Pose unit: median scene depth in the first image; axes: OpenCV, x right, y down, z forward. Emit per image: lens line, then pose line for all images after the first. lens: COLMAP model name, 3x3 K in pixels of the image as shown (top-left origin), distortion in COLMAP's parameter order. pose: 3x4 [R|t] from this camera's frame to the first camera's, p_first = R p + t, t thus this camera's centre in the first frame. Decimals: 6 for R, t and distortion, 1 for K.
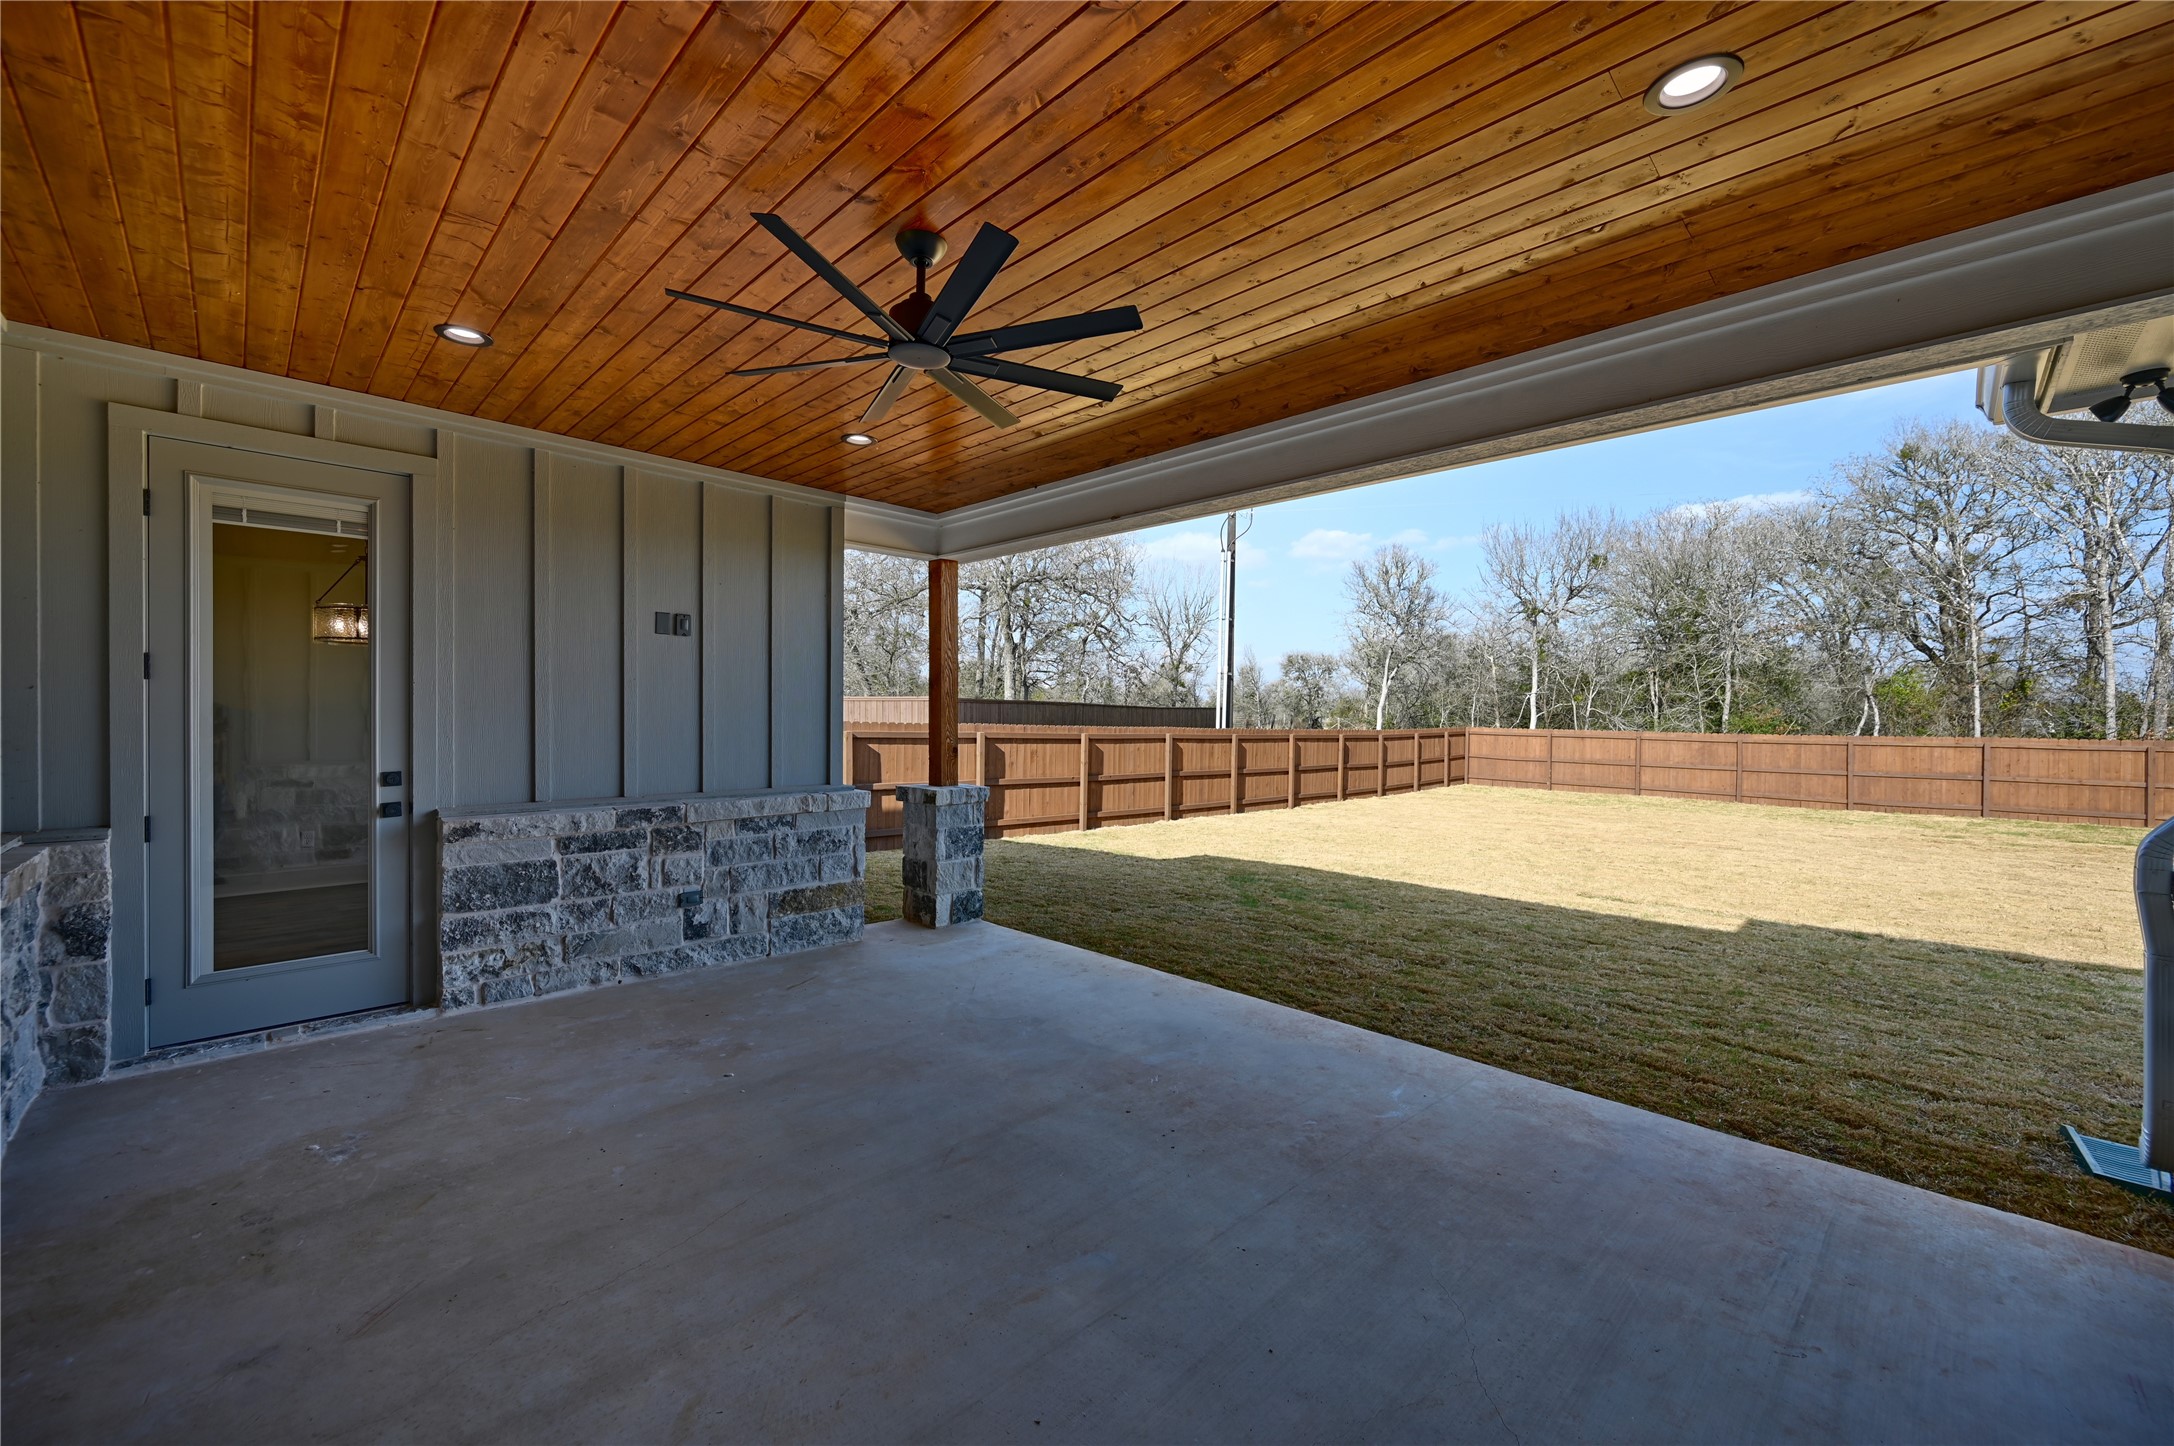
lens RADIAL K [[873.0, 0, 1094.2], [0, 873.0, 721.7], [0, 0, 1]] dist [-0.001939, -0.000294]
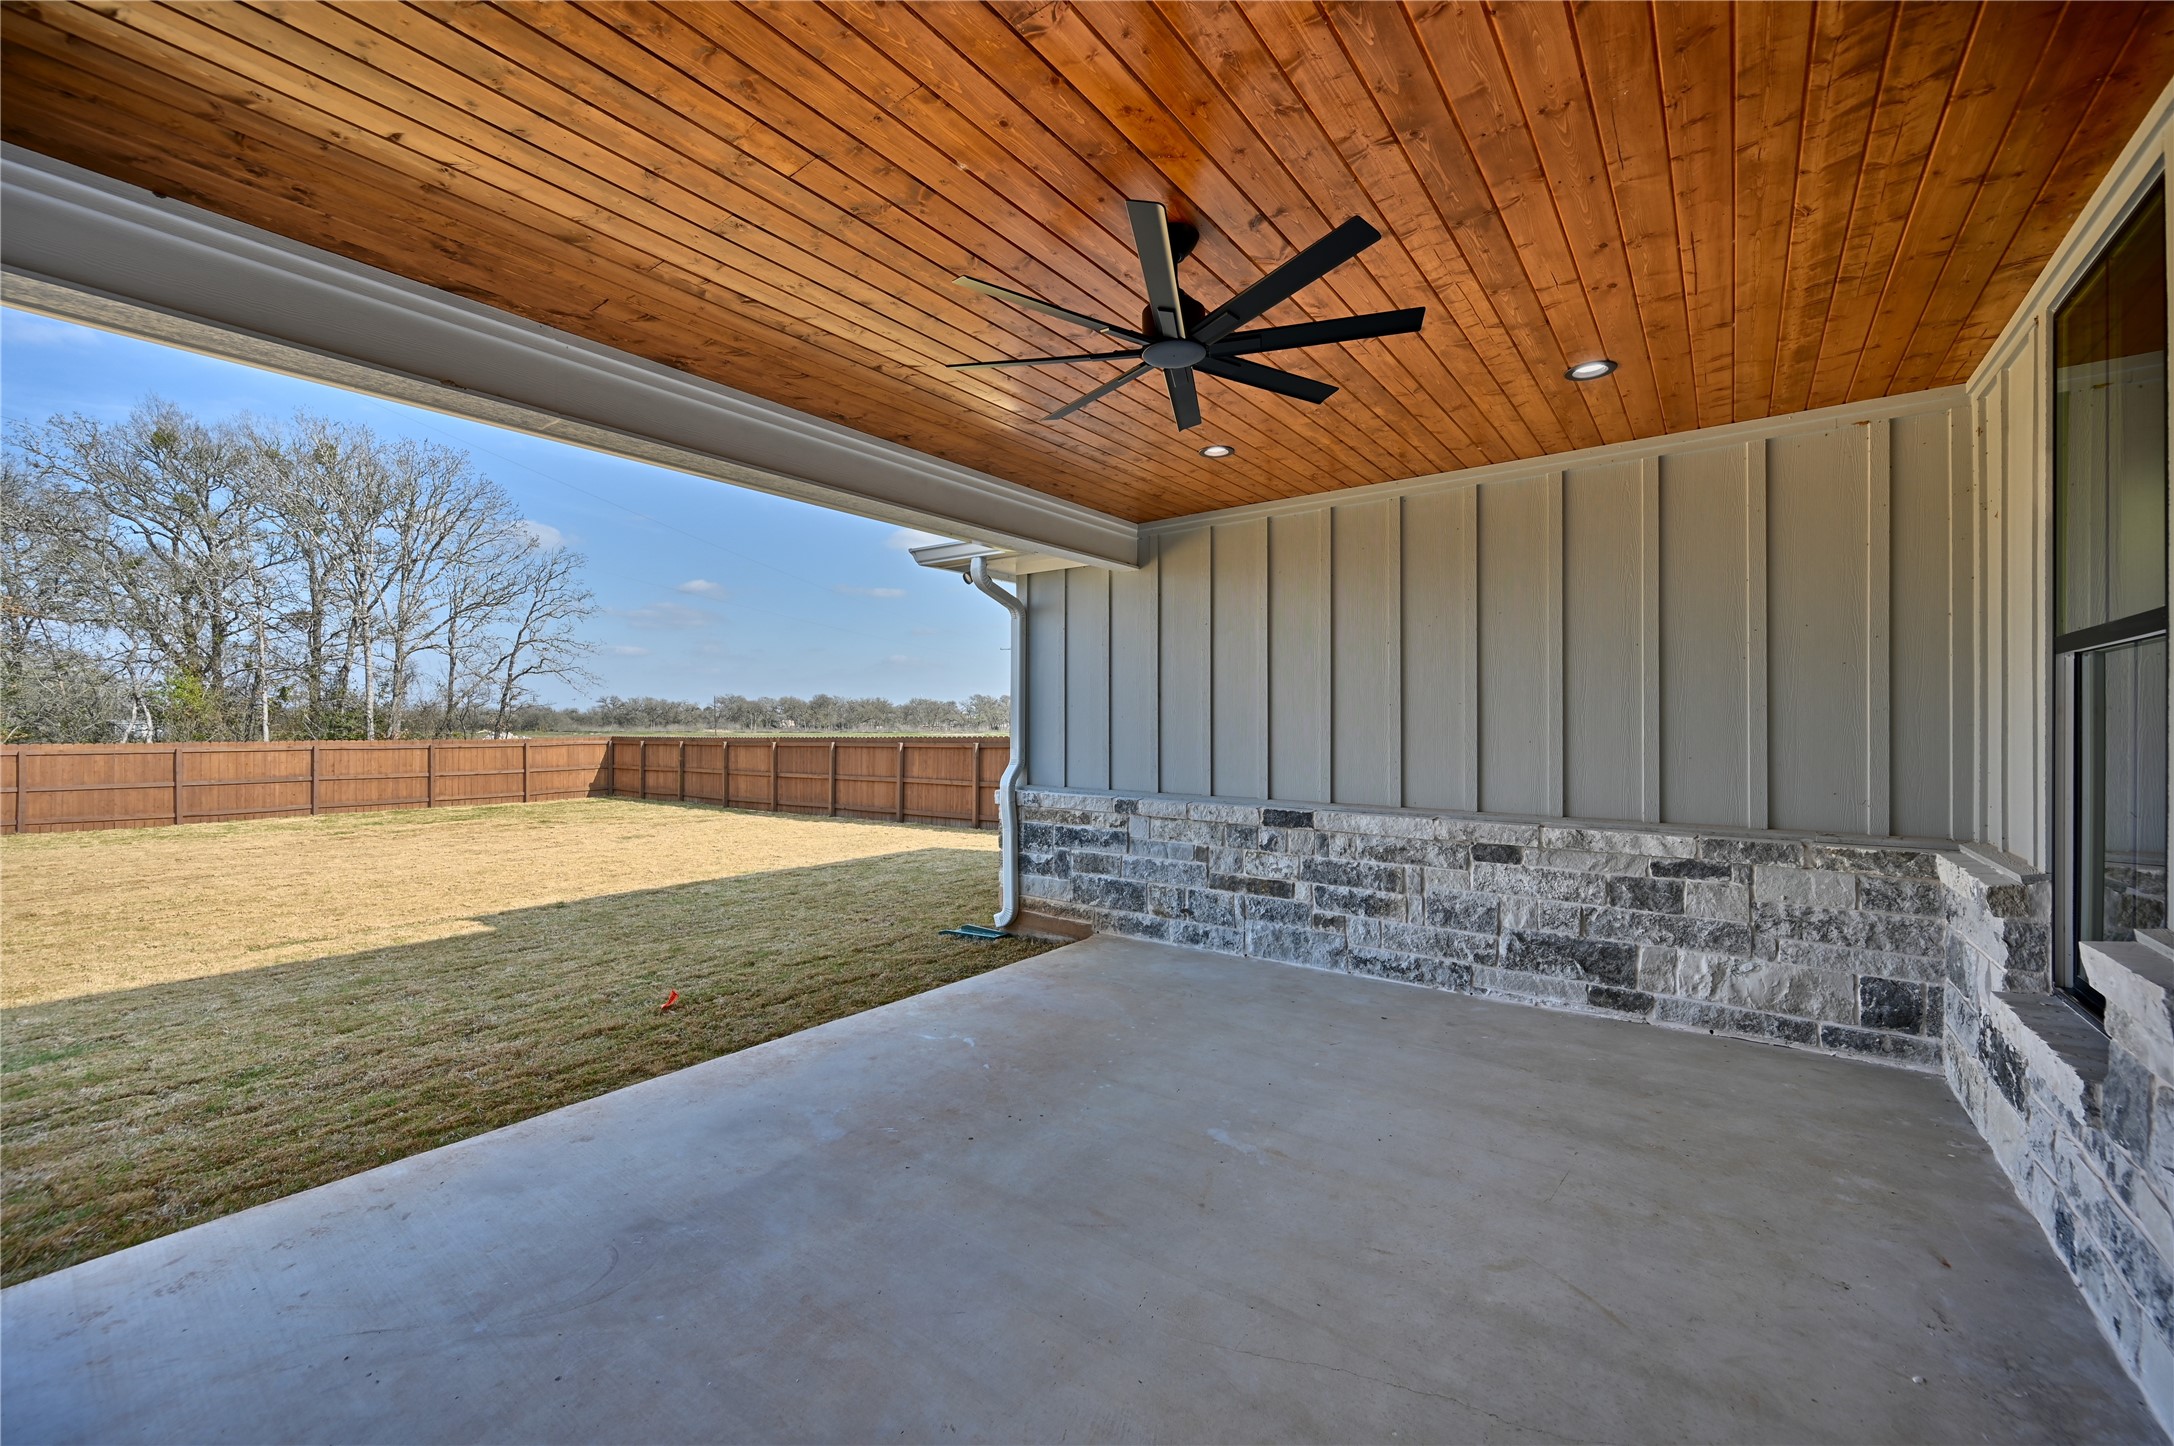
lens RADIAL K [[873.0, 0, 1094.2], [0, 873.0, 721.7], [0, 0, 1]] dist [-0.001939, -0.000294]
pose [[-0.158482, -0.001701, 0.987360, -0.708406], [0.005549, 0.999981, 0.002613, -0.010207], [-0.987346, 0.005893, -0.158469, 0.773688]]
